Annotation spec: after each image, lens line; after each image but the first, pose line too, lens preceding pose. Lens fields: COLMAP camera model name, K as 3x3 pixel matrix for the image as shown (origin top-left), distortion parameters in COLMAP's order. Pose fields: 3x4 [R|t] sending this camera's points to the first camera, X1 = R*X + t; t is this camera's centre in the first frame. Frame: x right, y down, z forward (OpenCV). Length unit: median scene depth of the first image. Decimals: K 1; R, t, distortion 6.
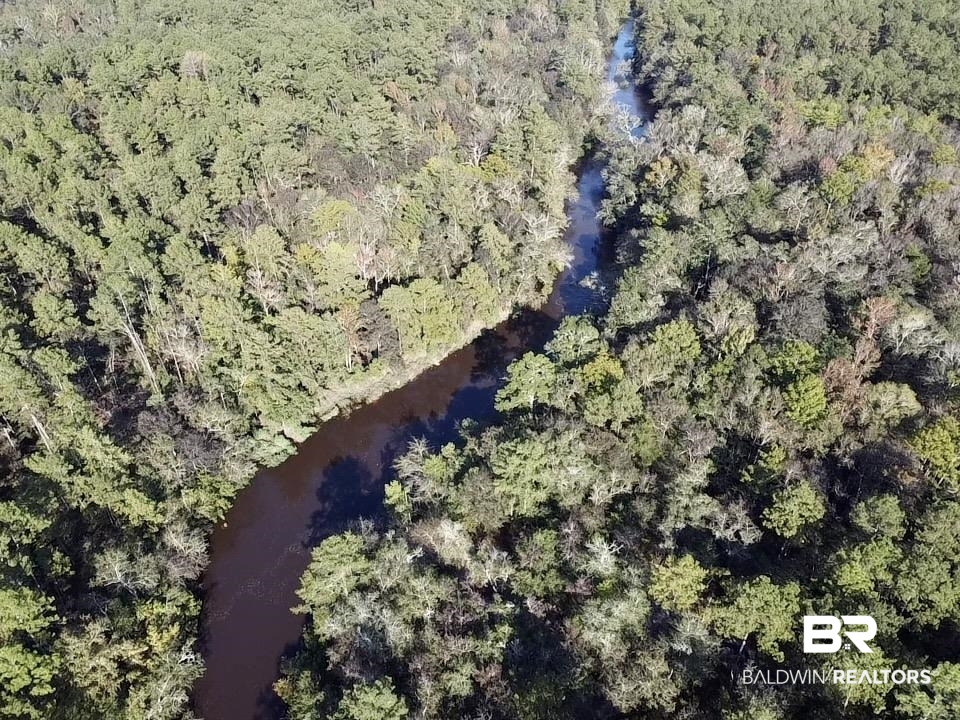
lens RADIAL K [[726.9, 0, 481.8], [0, 726.9, 361.5], [0, 0, 1]] dist [0.006154, -0.002514]
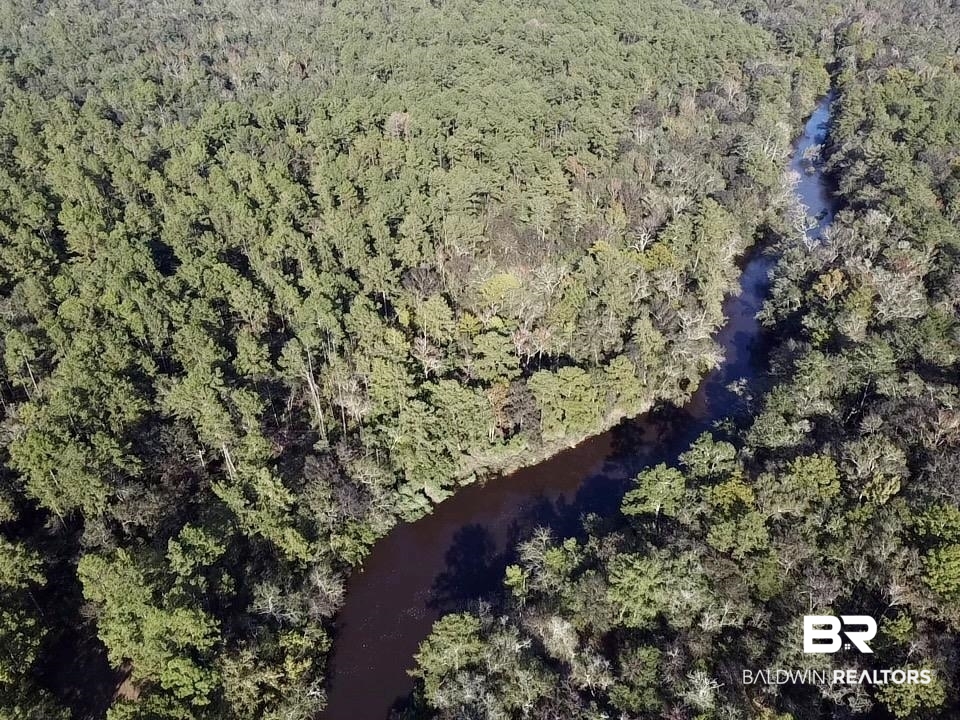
lens RADIAL K [[726.9, 0, 481.5], [0, 726.9, 359.0], [0, 0, 1]] dist [0.006154, -0.002514]
pose [[0.969075, 0.149246, -0.196518, -0.002723], [-0.155376, 0.987725, -0.016066, -0.090881], [0.191708, 0.046104, 0.980369, -0.064147]]
